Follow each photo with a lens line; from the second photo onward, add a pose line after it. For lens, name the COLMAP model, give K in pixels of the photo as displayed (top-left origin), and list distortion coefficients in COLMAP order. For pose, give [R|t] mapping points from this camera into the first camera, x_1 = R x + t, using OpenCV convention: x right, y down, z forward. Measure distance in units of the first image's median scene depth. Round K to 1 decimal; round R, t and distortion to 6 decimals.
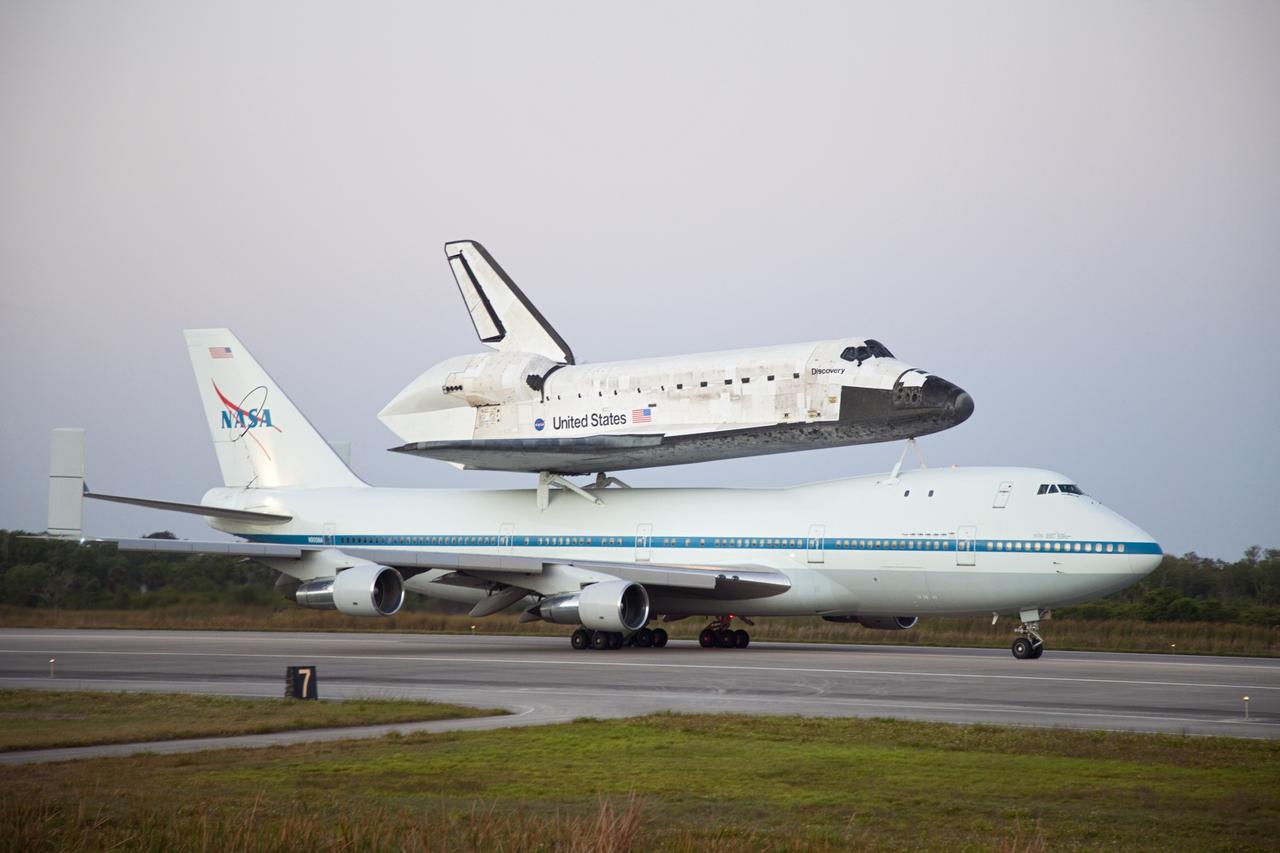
lens RADIAL K [[3565.7, 0, 642.5], [0, 3565.7, 425.5], [0, 0, 1]] dist [0.505063, 0.000000]
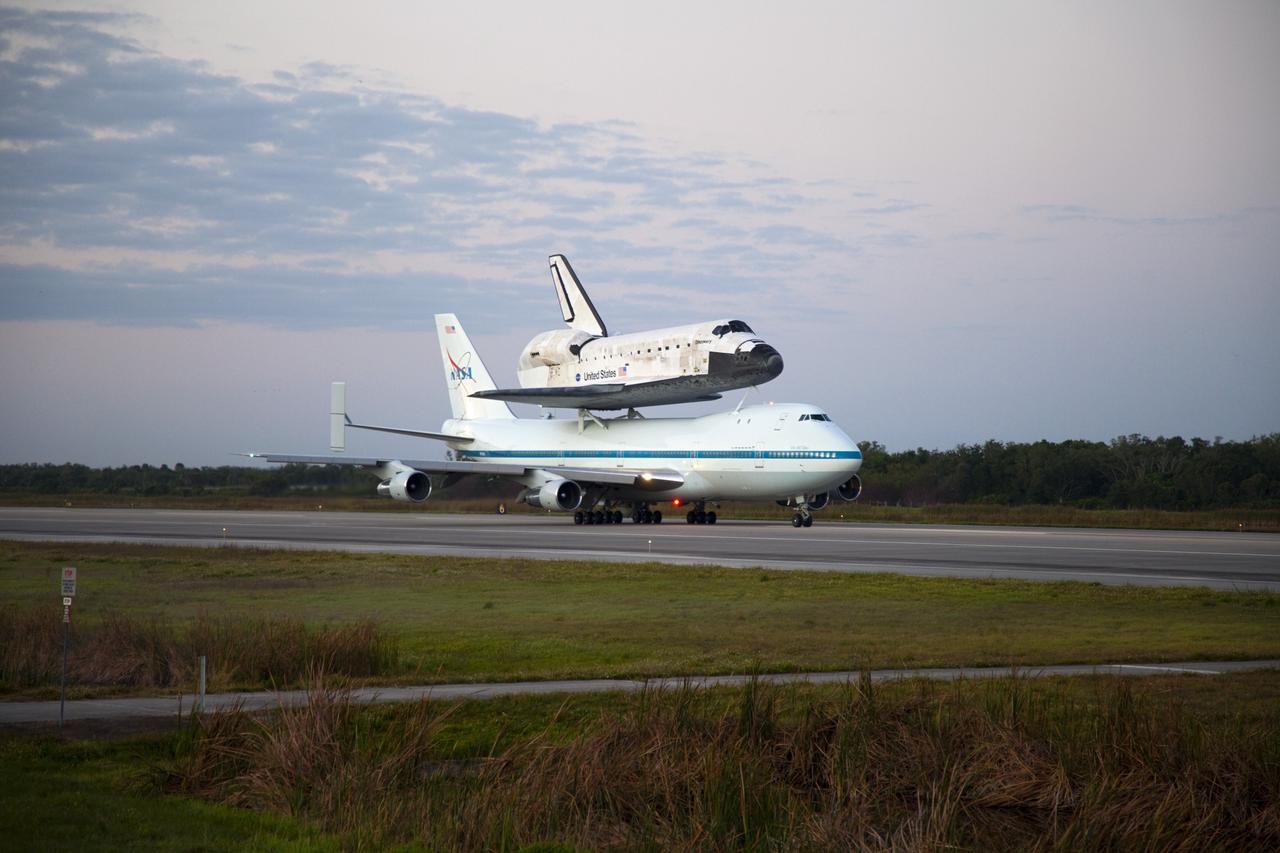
lens RADIAL K [[3540.2, 0, 636.2], [0, 3540.2, 432.2], [0, 0, 1]] dist [0.428812, 0.000000]
pose [[0.942661, -0.011829, -0.333543, 0.515458], [0.021314, 0.999465, 0.024790, -0.014325], [0.333071, -0.030478, 0.942409, -0.431692]]
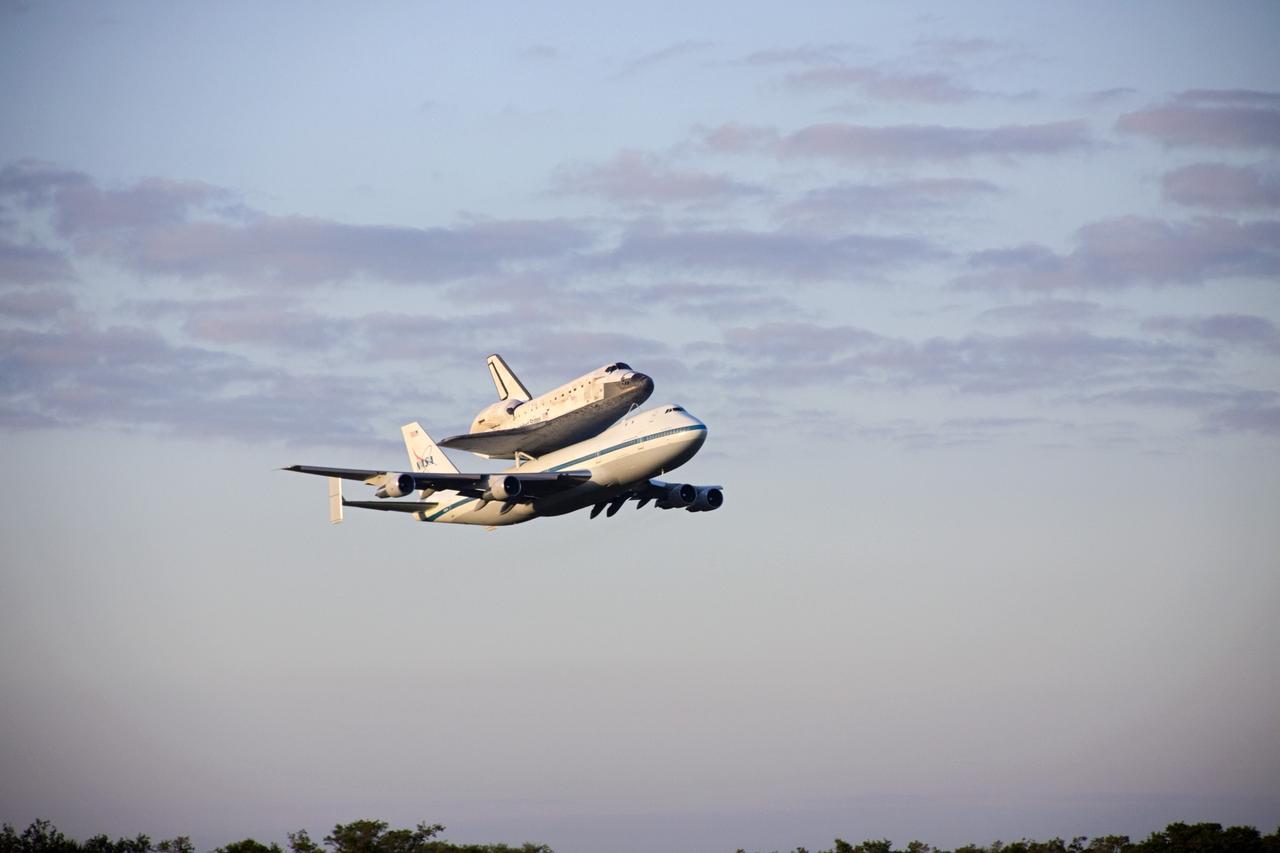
lens RADIAL K [[7037.7, 0, 639.8], [0, 7037.7, 426.7], [0, 0, 1]] dist [-0.175706, 0.000000]
pose [[0.941728, -0.124670, -0.312418, 1.395255], [0.081849, 0.985795, -0.146662, 0.638372], [0.326264, 0.112545, 0.938555, -3.002181]]
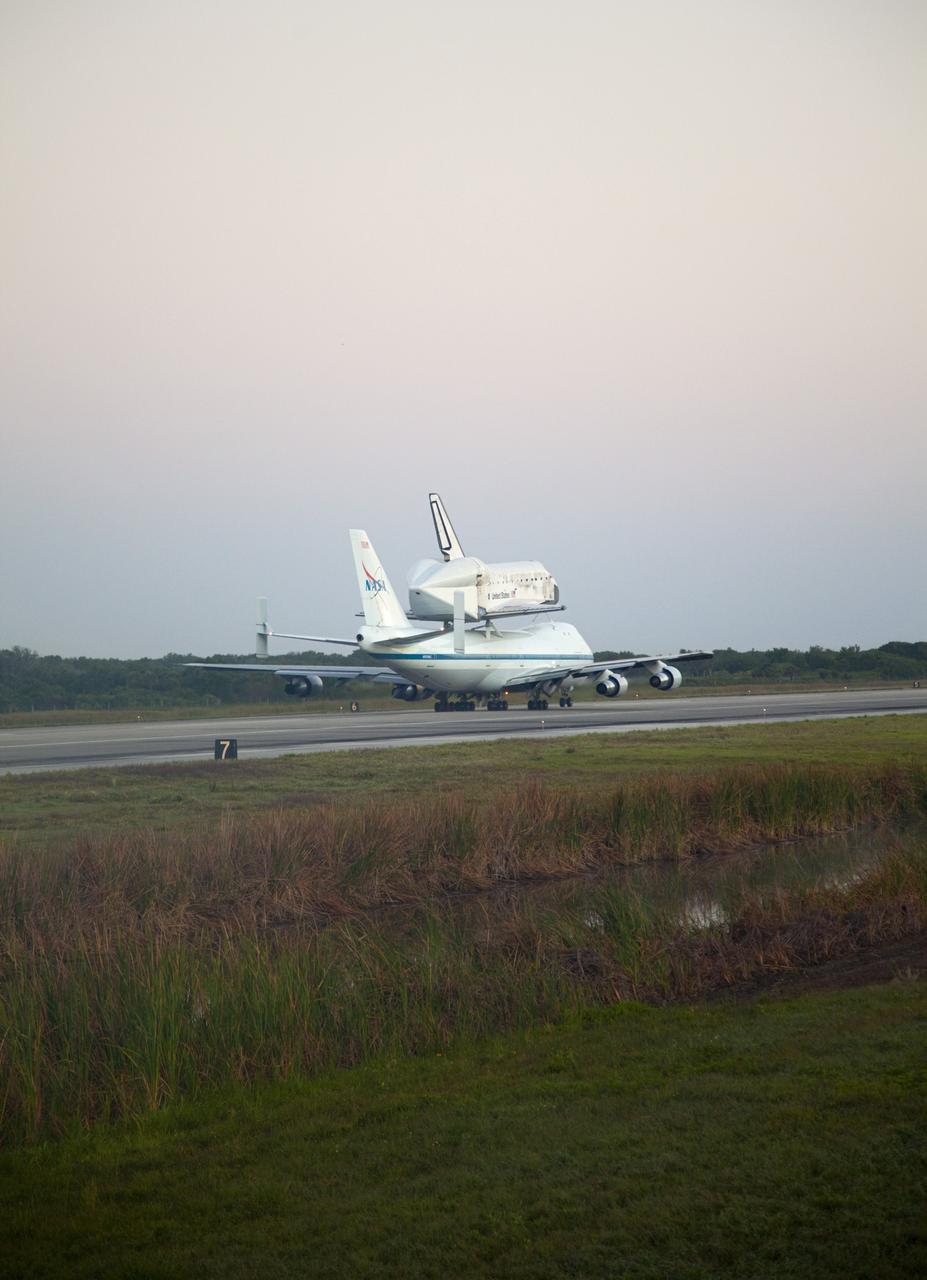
lens RADIAL K [[4260.9, 0, 464.7], [0, 4260.9, 643.1], [0, 0, 1]] dist [0.948263, 0.000000]
pose [[-0.315791, 0.006597, 0.948806, -2.288679], [-0.018407, 0.999745, -0.013078, 0.057202], [-0.948650, -0.021595, -0.315589, 1.798926]]
